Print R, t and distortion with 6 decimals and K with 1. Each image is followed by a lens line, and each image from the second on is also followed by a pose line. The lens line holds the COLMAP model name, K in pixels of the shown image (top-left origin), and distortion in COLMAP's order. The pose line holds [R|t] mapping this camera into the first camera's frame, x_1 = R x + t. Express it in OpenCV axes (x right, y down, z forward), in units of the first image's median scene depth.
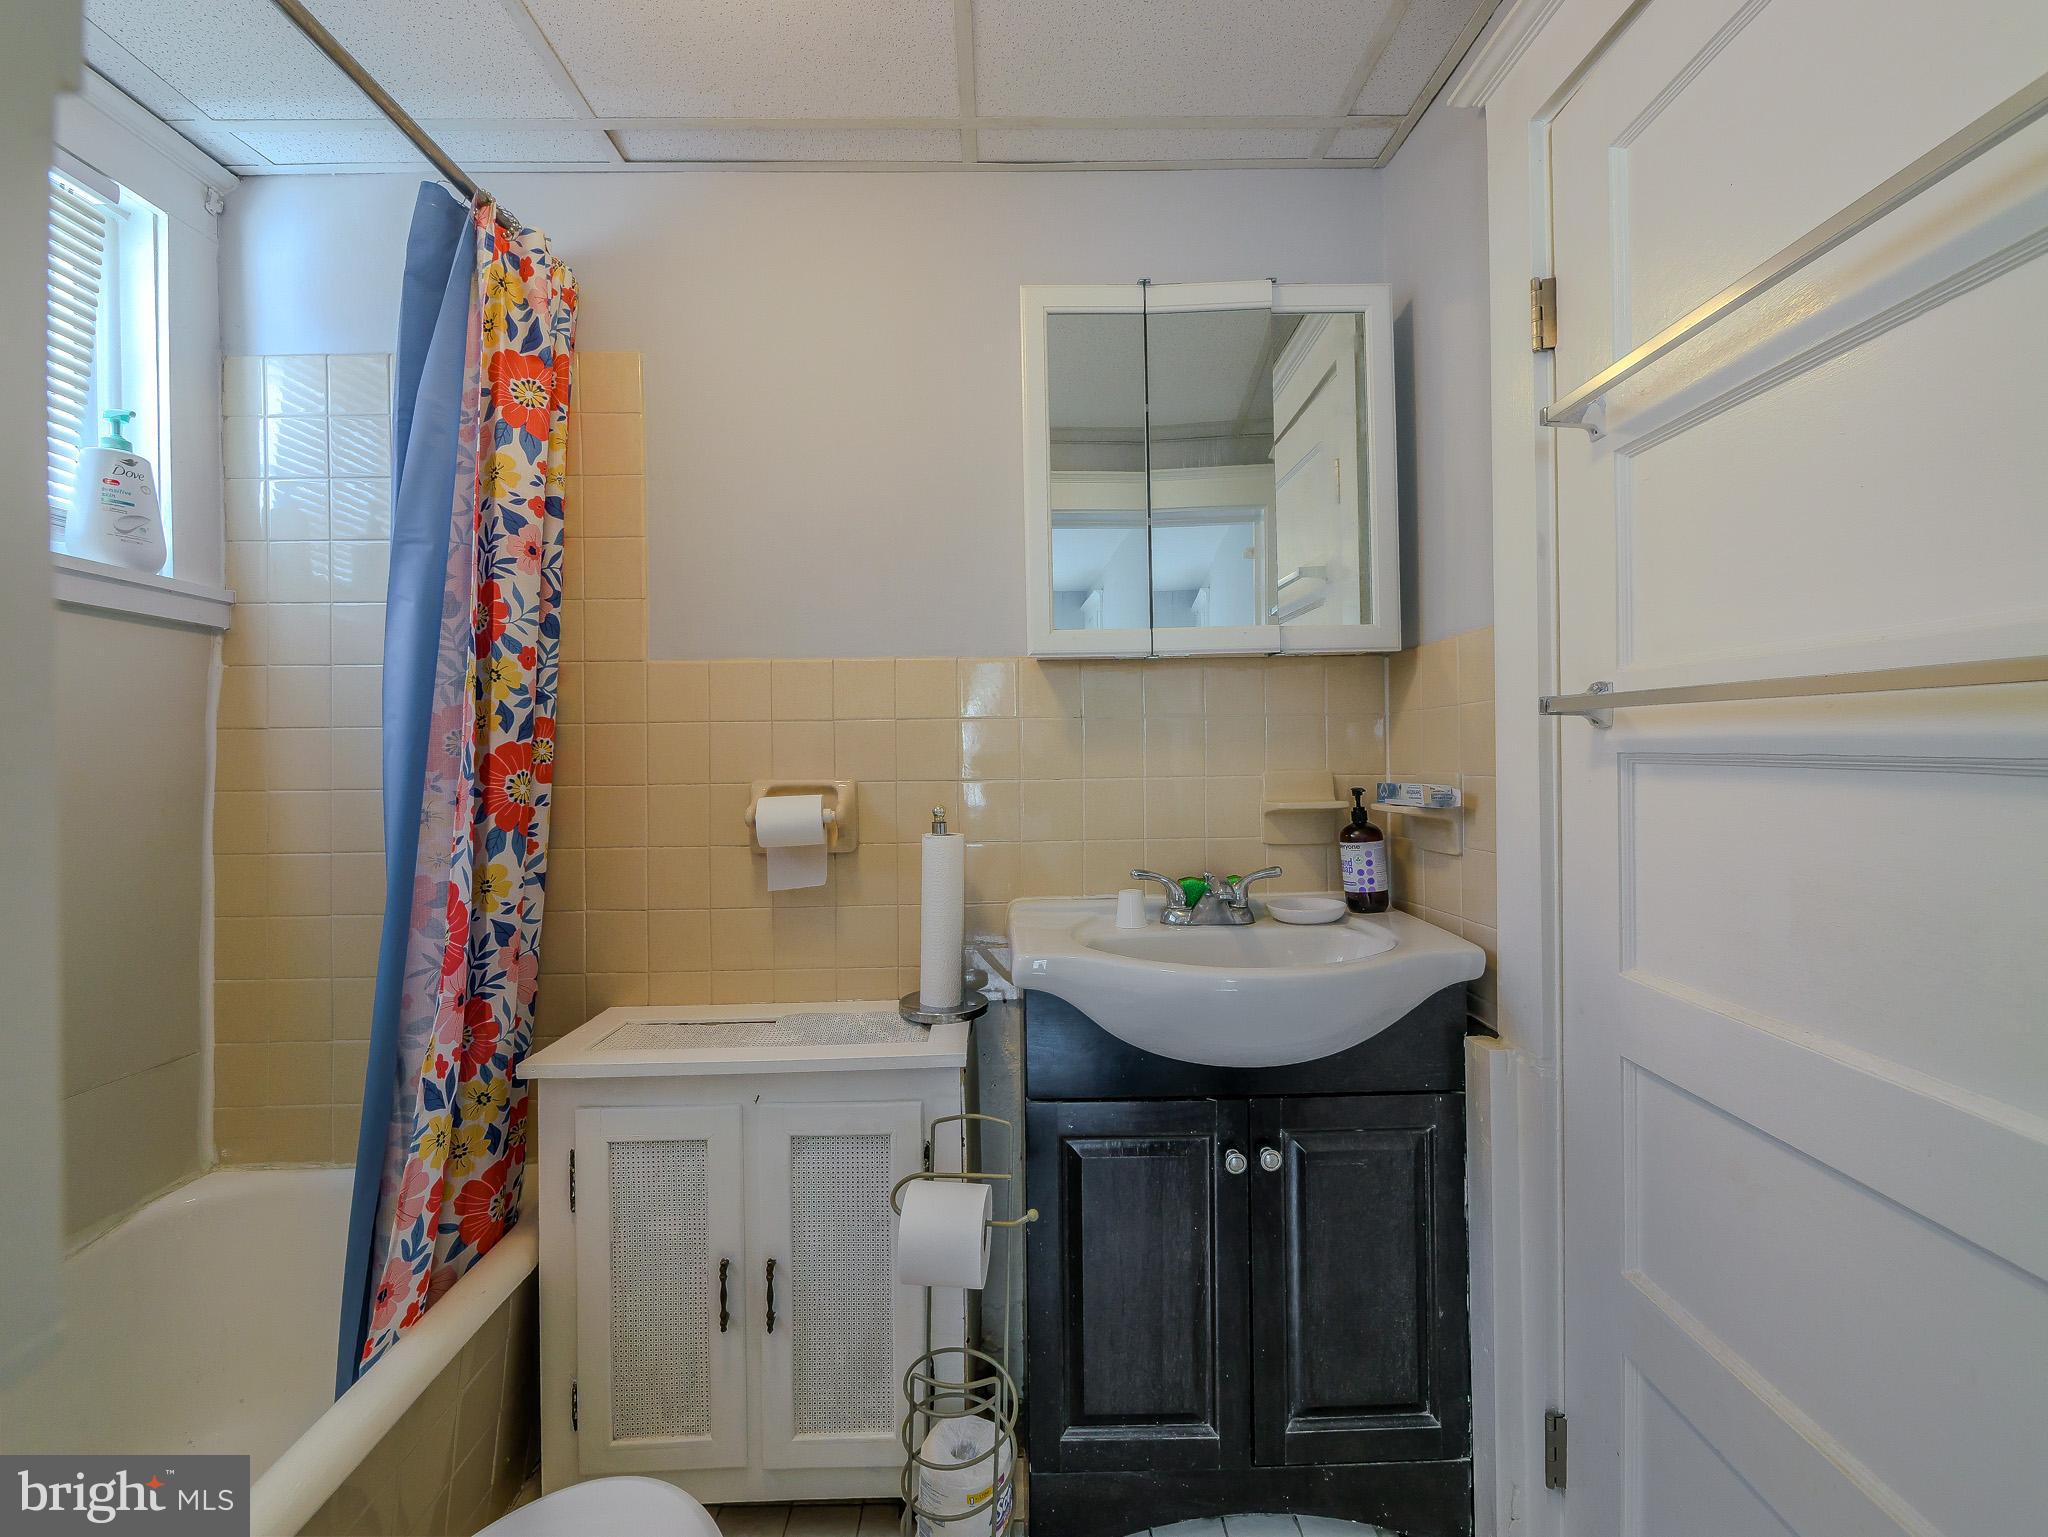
lens RADIAL K [[843.9, 0, 1027.5], [0, 843.9, 767.6], [0, 0, 1]] dist [-0.002398, -0.001209]
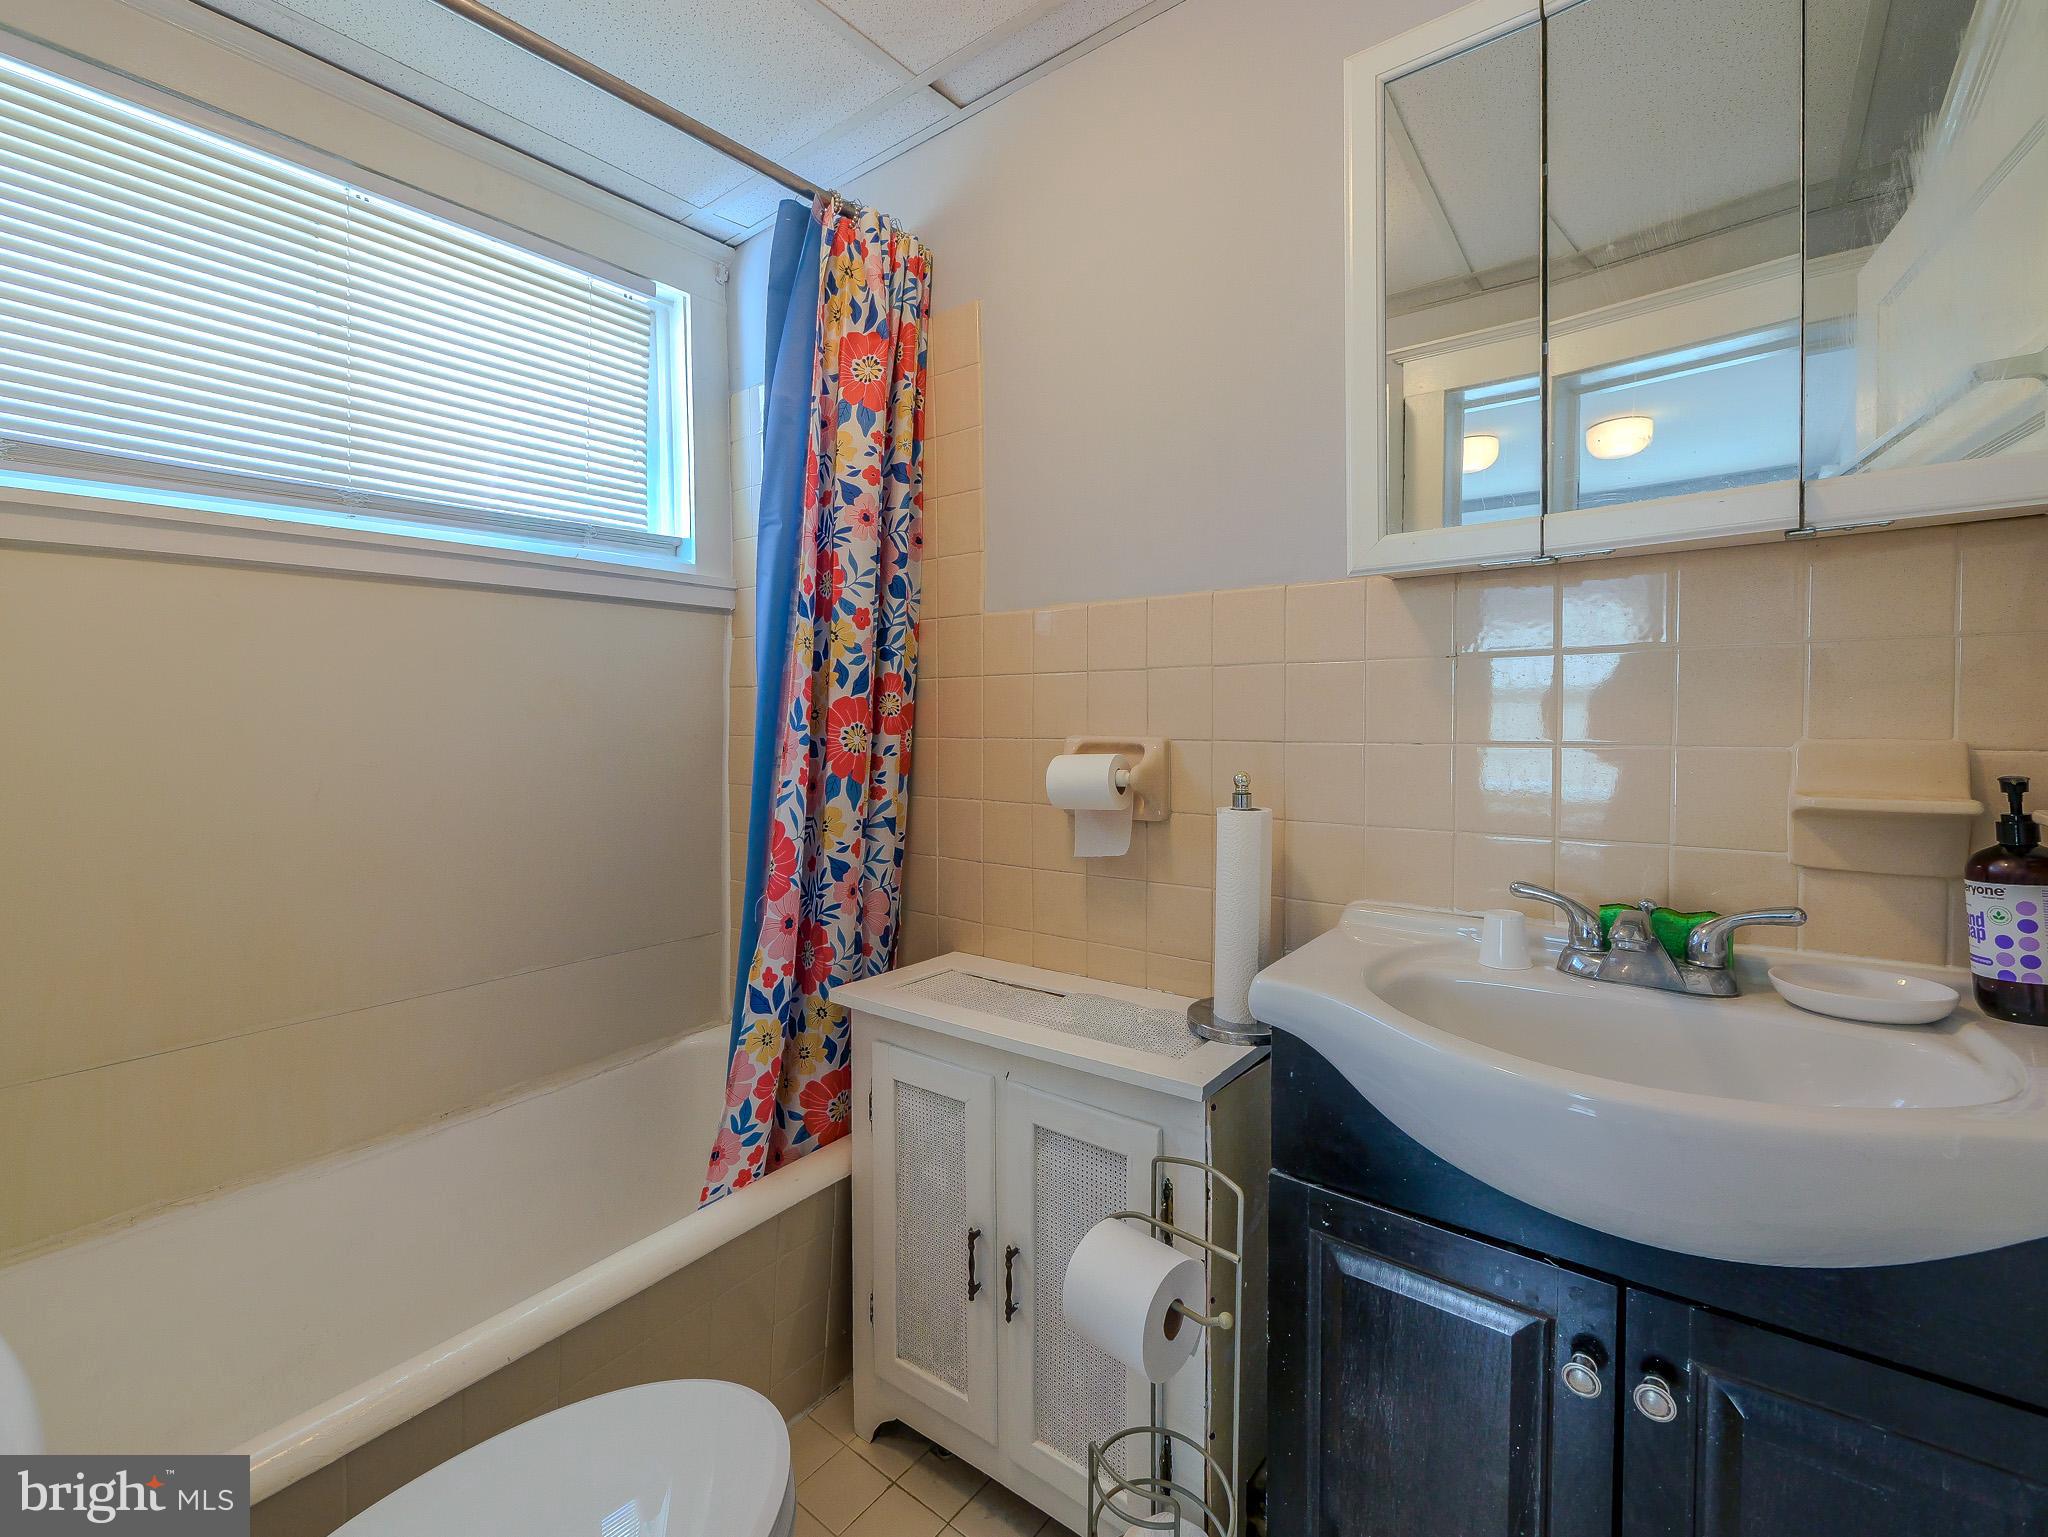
lens RADIAL K [[899.1, 0, 1024.6], [0, 899.1, 751.3], [0, 0, 1]] dist [-0.005073, 0.000978]
pose [[0.779068, 0.032781, -0.626082, 0.295521], [-0.008443, 0.999090, 0.041804, -0.009848], [0.626882, -0.027282, 0.778636, 0.228447]]
